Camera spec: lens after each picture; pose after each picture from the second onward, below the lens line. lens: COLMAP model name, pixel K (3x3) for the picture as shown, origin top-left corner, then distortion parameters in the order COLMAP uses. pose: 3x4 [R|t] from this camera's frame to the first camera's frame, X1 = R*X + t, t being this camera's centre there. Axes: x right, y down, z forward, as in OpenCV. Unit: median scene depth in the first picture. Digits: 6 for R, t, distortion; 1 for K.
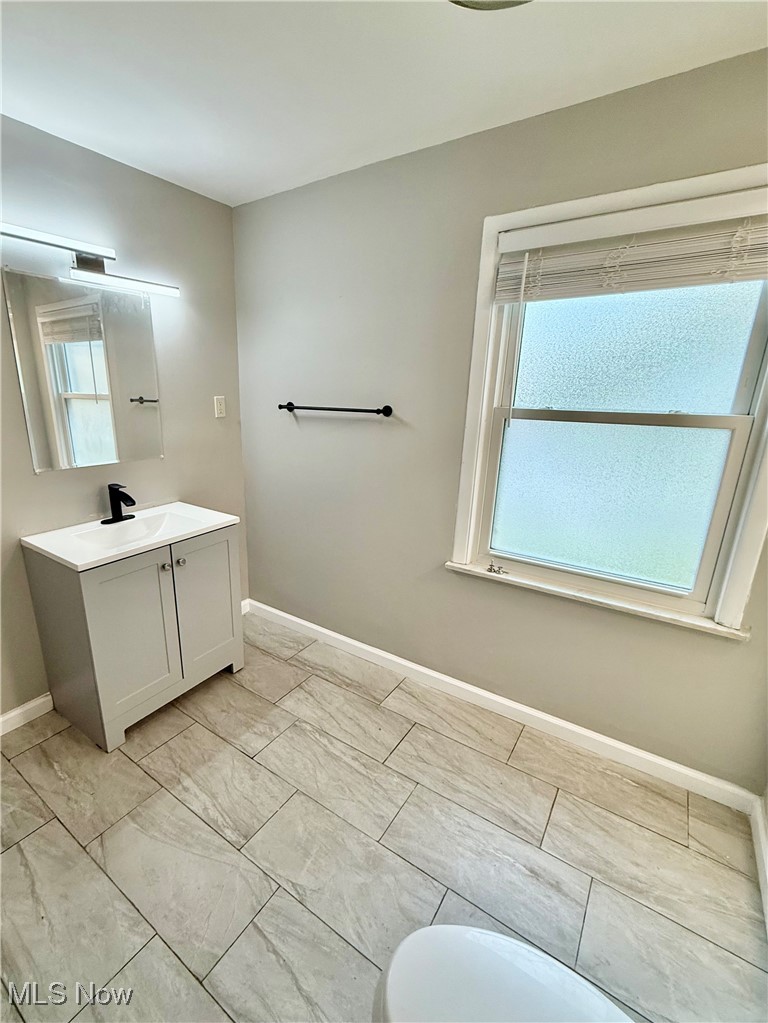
lens RADIAL K [[460.6, 0, 332.4], [0, 460.6, 524.4], [0, 0, 1]] dist [-0.002578, -0.000365]
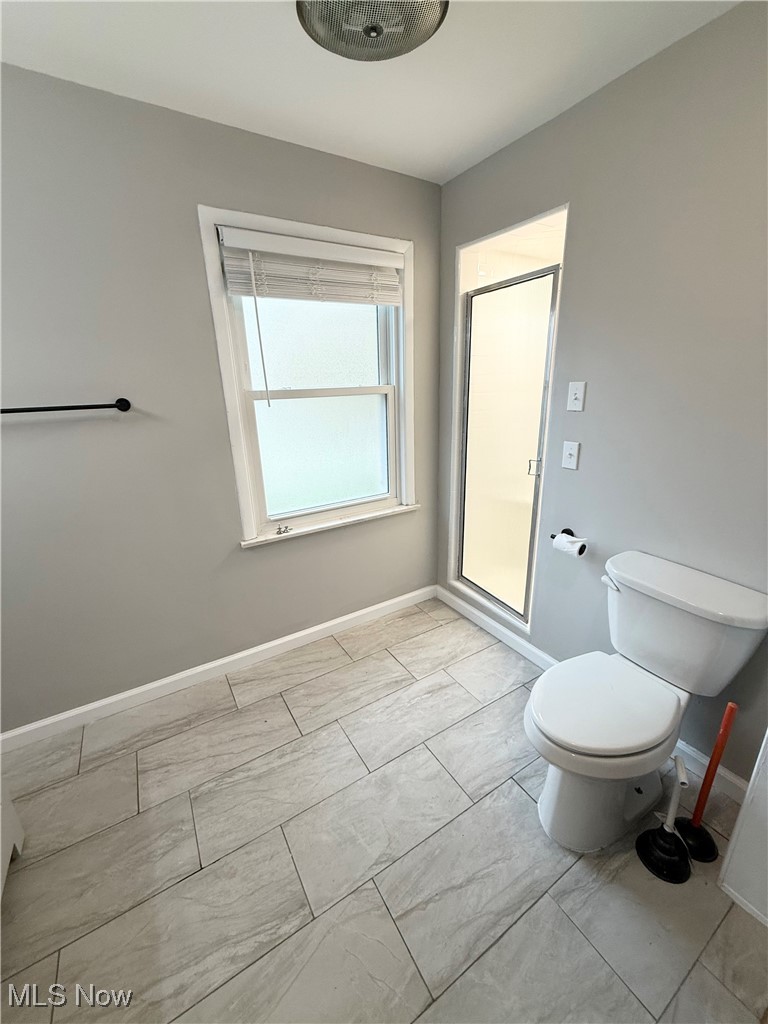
lens RADIAL K [[408.2, 0, 383.3], [0, 408.2, 509.5], [0, 0, 1]] dist [-0.001820, -0.000087]
pose [[0.376092, -0.304487, 0.875124, -0.512215], [0.294978, 0.934672, 0.198436, -0.094572], [-0.878375, 0.183512, 0.441339, 0.367737]]
